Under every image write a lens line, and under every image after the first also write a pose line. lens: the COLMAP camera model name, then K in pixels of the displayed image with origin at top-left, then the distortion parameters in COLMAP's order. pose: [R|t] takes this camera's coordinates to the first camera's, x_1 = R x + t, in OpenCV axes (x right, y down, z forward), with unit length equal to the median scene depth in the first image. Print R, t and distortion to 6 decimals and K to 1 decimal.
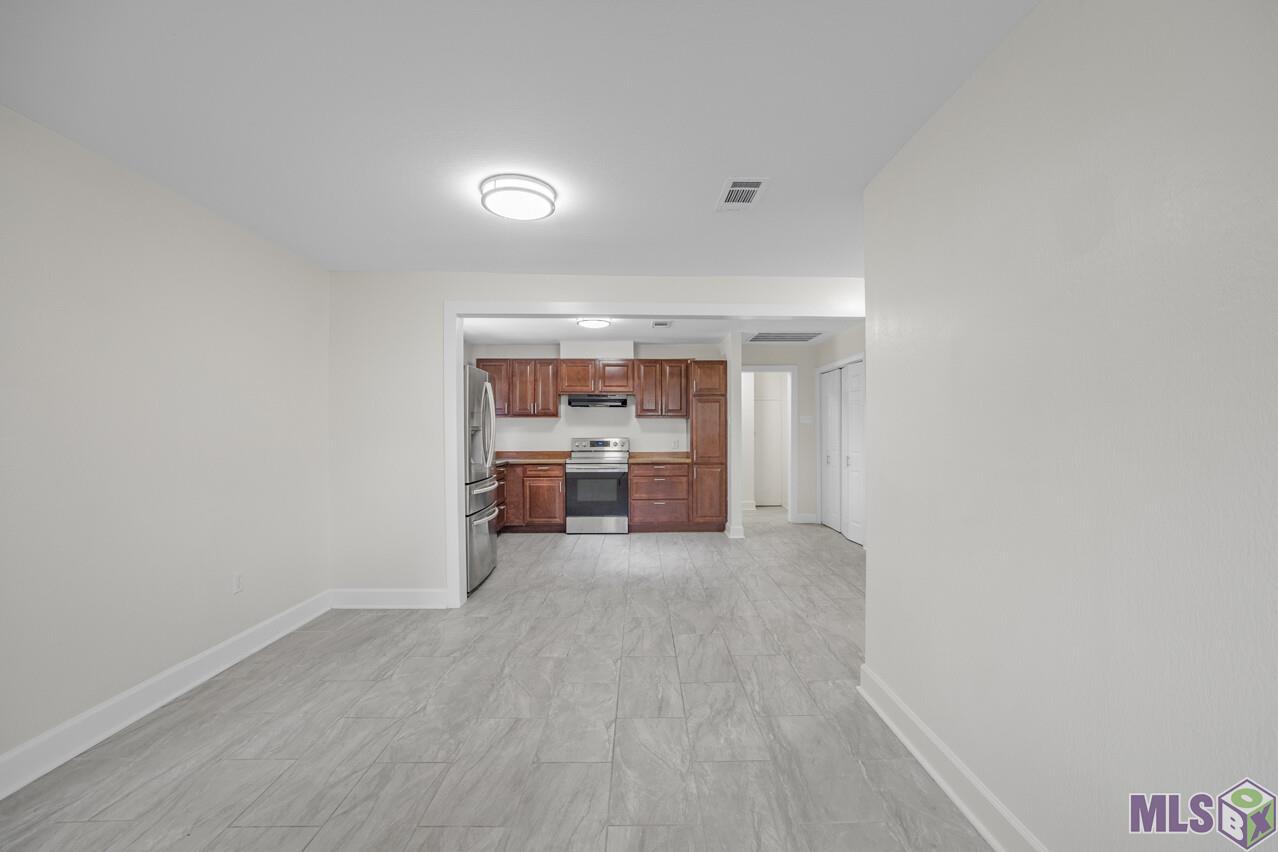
lens RADIAL K [[507.6, 0, 641.1], [0, 507.6, 417.7], [0, 0, 1]] dist [-0.014060, 0.000241]
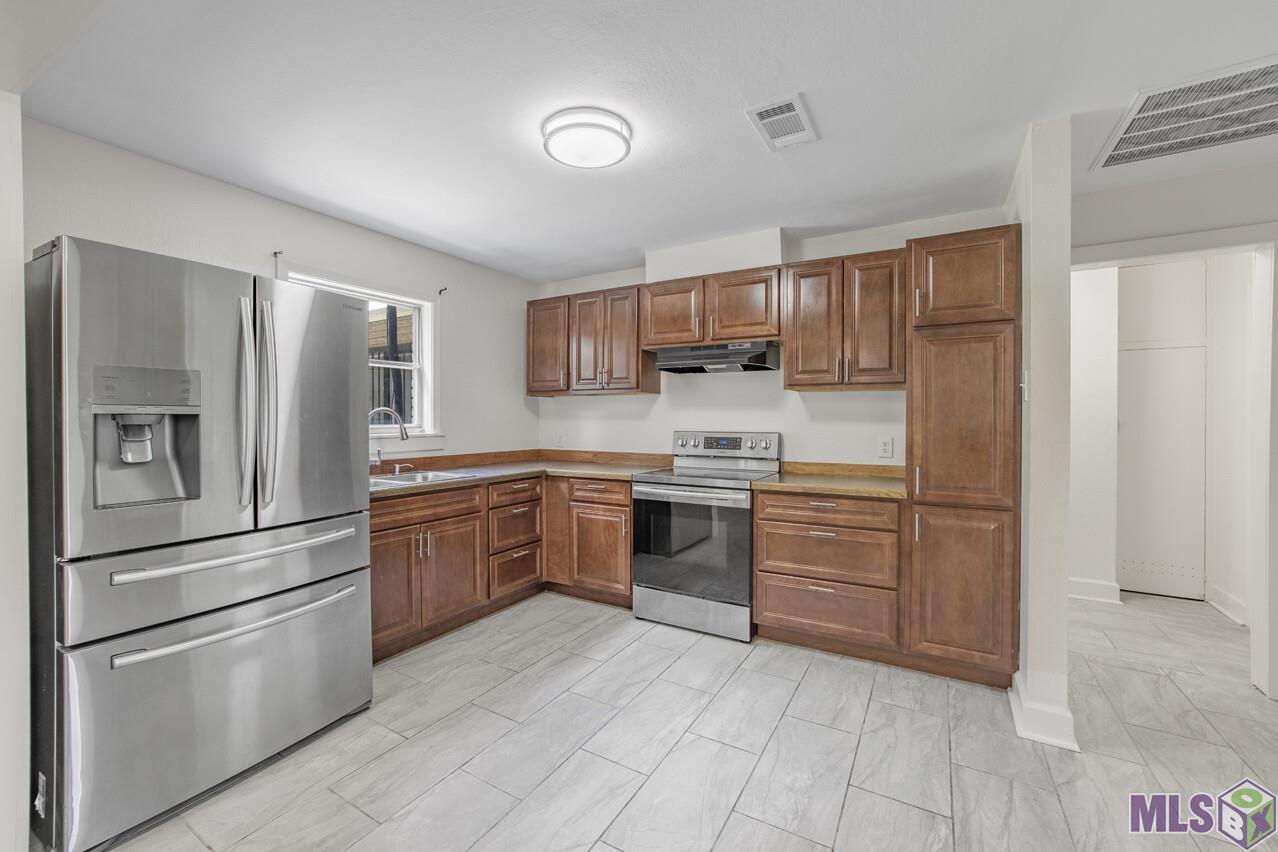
lens RADIAL K [[507.6, 0, 641.1], [0, 507.6, 417.7], [0, 0, 1]] dist [-0.014060, 0.000241]
pose [[0.860735, 0.002686, -0.509046, 0.119890], [0.008745, 0.999760, 0.020063, 0.015755], [0.508978, -0.021720, 0.860505, 0.558110]]
